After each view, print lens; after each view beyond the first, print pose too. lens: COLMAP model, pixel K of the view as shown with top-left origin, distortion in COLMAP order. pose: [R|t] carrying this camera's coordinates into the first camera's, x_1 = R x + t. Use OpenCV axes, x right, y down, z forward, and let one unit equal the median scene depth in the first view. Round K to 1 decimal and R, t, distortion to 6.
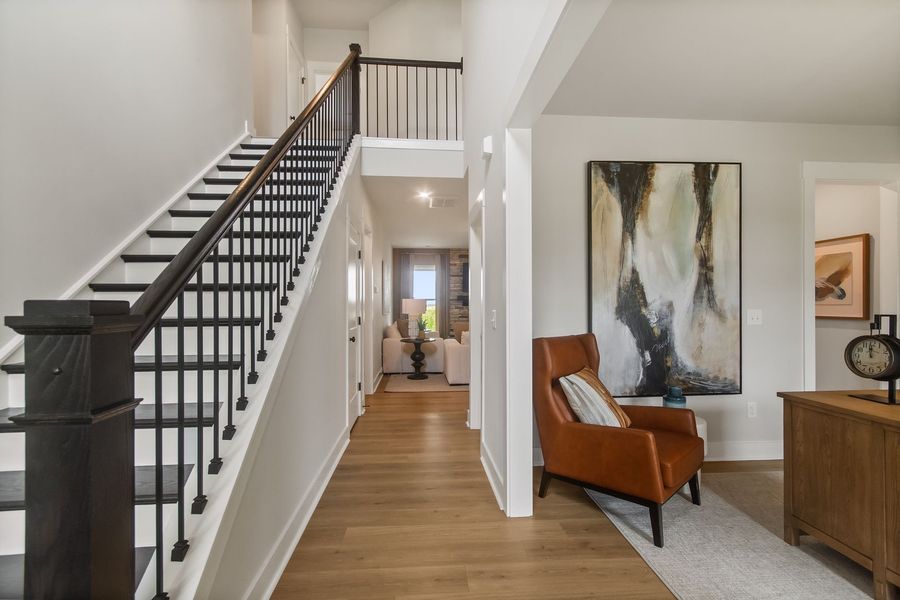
lens RADIAL K [[418.5, 0, 449.1], [0, 418.5, 307.8], [0, 0, 1]] dist [0.008229, -0.000259]
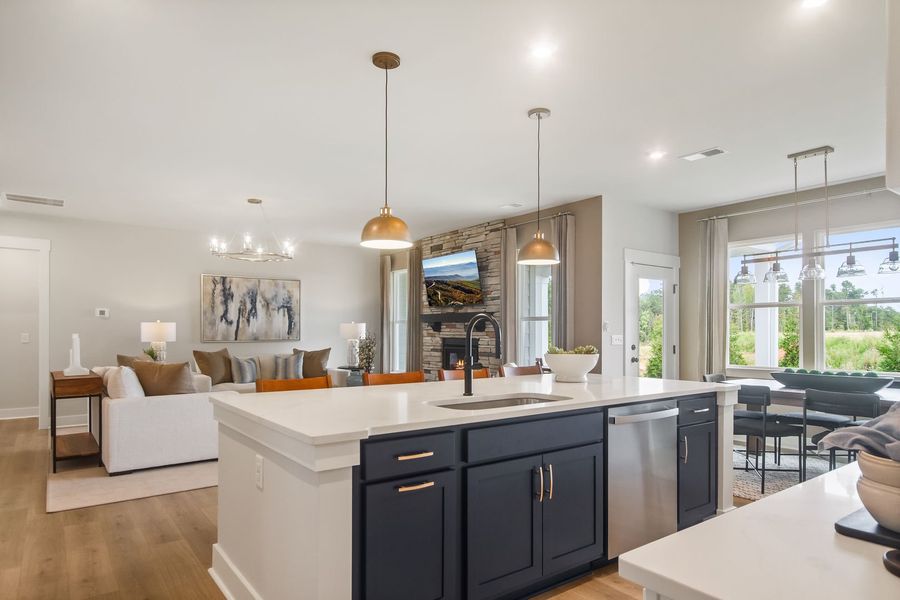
lens RADIAL K [[531.0, 0, 443.1], [0, 531.0, 332.0], [0, 0, 1]] dist [0.021681, -0.002558]
pose [[0.554536, 0.000962, -0.832159, 2.203034], [-0.009262, 0.999945, -0.005016, 0.001477], [0.832108, 0.010489, 0.554514, 1.889223]]
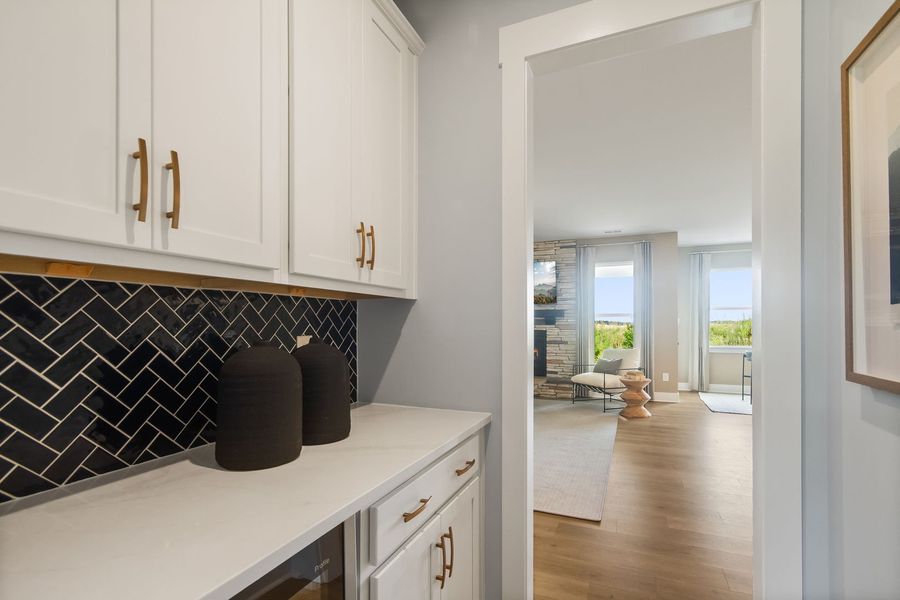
lens RADIAL K [[418.5, 0, 459.7], [0, 418.5, 323.0], [0, 0, 1]] dist [0.008229, -0.000259]
pose [[0.891534, -0.002025, -0.452949, 1.034926], [0.000305, 0.999992, -0.003871, -0.014400], [0.452953, 0.003313, 0.891528, 1.032269]]
